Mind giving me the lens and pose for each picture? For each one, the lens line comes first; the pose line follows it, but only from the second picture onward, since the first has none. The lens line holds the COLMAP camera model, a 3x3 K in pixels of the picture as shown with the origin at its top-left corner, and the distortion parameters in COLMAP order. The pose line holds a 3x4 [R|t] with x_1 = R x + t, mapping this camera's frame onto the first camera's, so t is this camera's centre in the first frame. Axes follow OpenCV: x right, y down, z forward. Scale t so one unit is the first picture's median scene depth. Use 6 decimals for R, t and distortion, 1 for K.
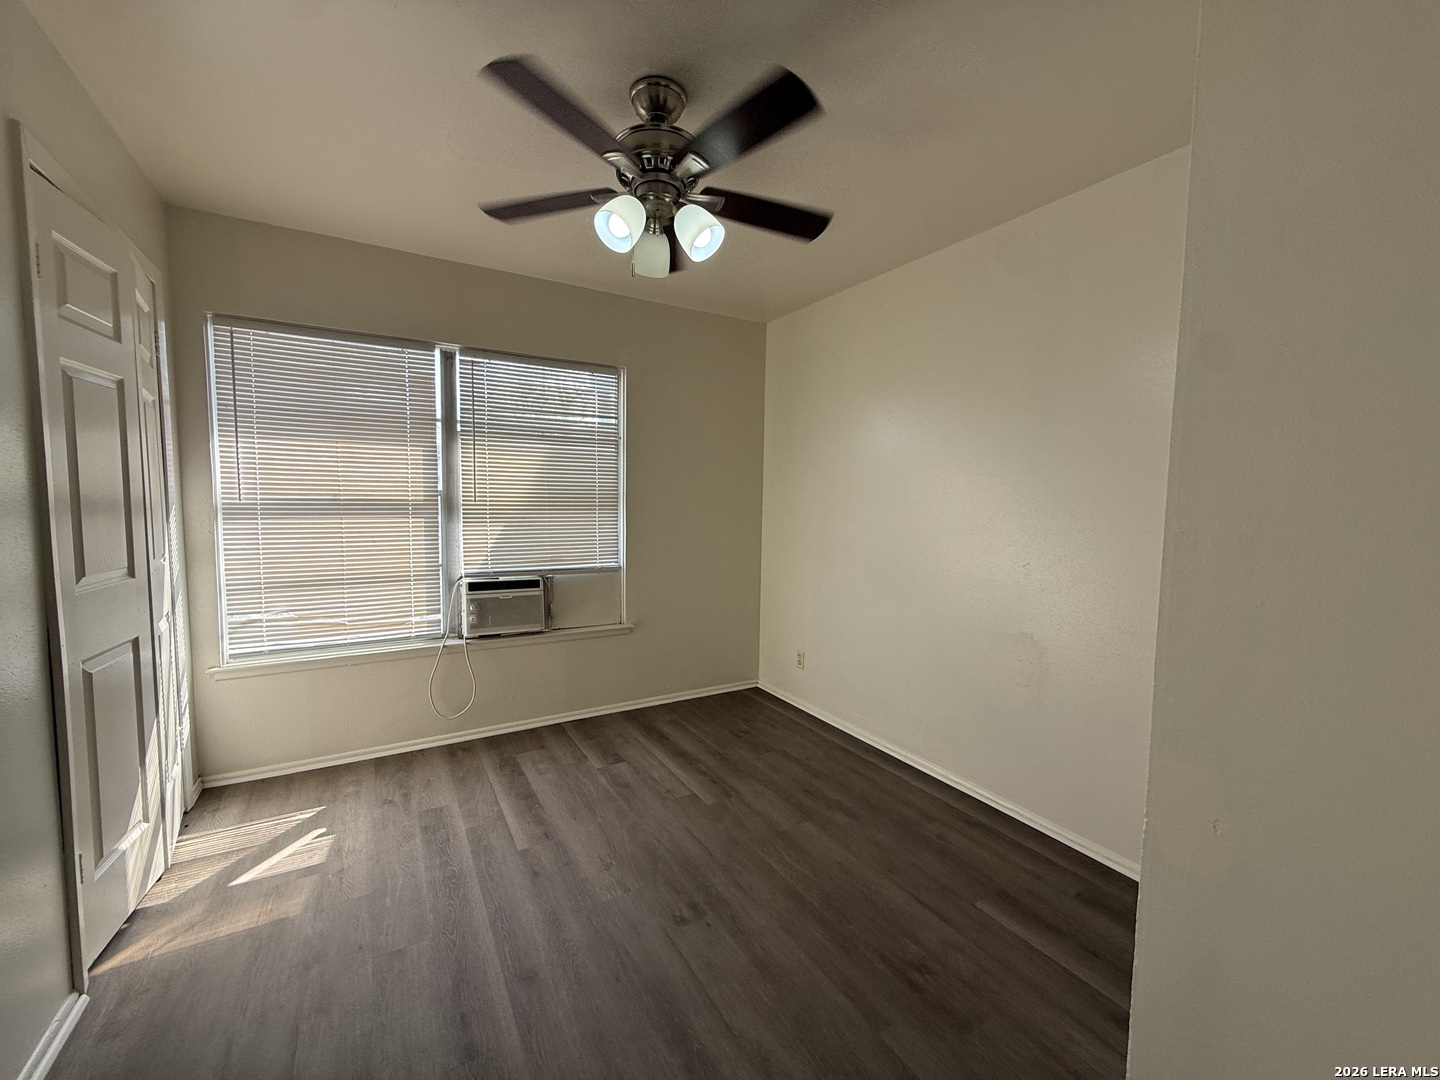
lens RADIAL K [[574.0, 0, 714.8], [0, 574.0, 536.3], [0, 0, 1]] dist [0.000915, -0.000023]
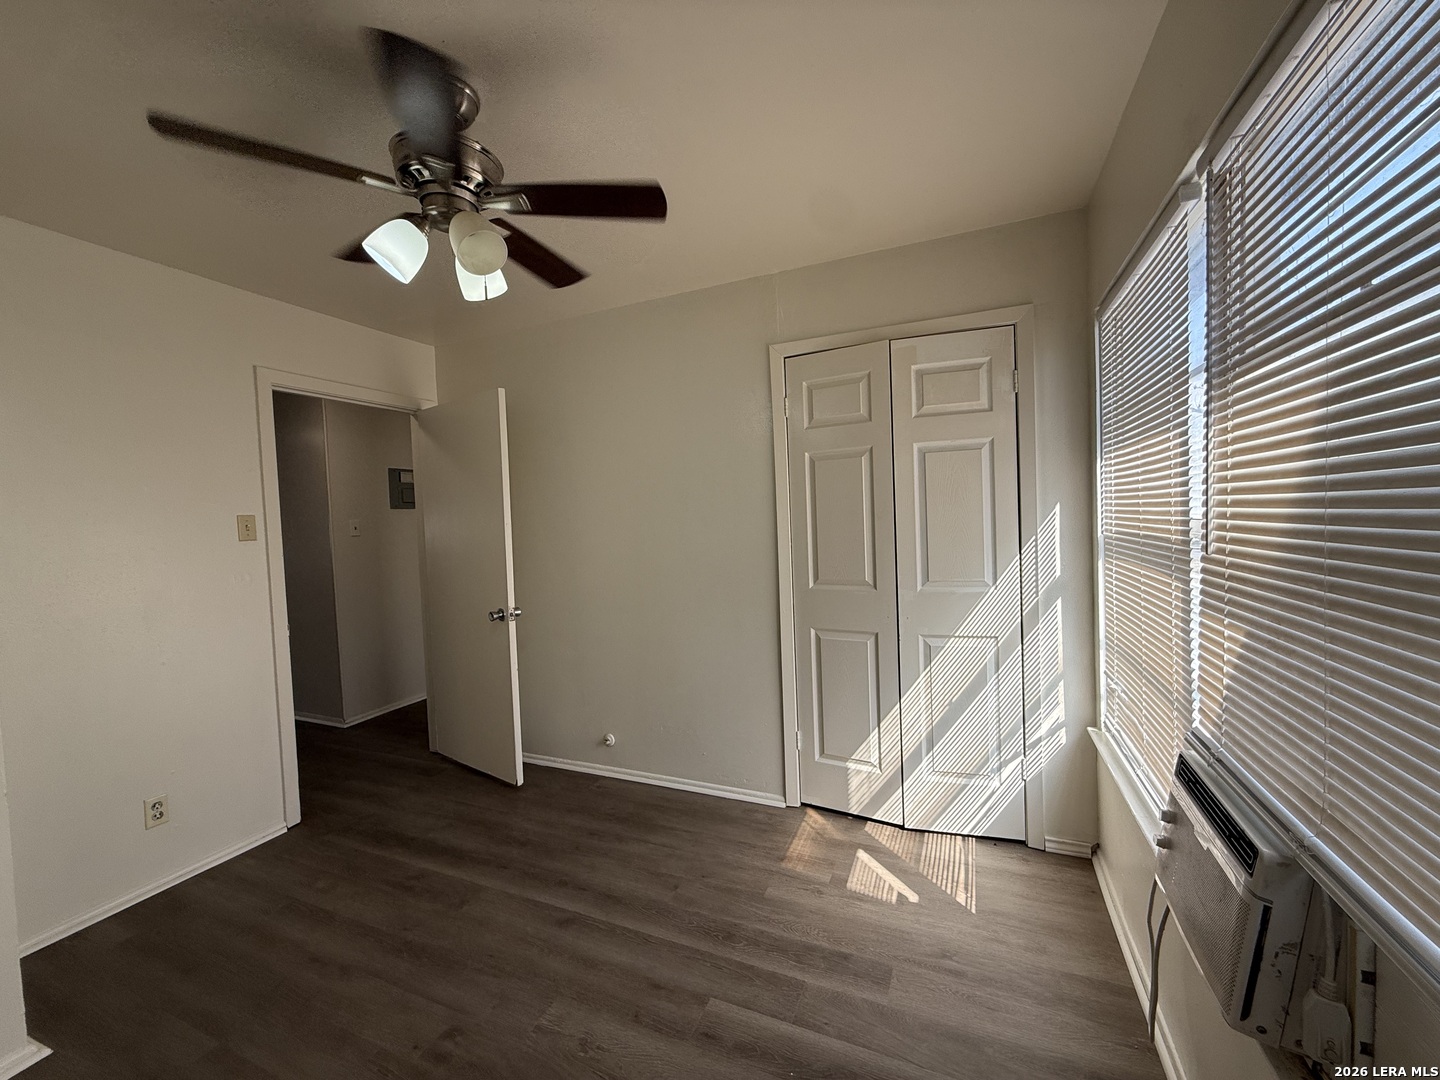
lens RADIAL K [[574.0, 0, 714.8], [0, 574.0, 536.3], [0, 0, 1]] dist [0.000915, -0.000023]
pose [[-0.810061, 0.035795, -0.585251, 0.090809], [-0.017528, 0.996211, 0.085190, -0.147501], [0.586083, 0.079267, -0.806364, 1.685175]]
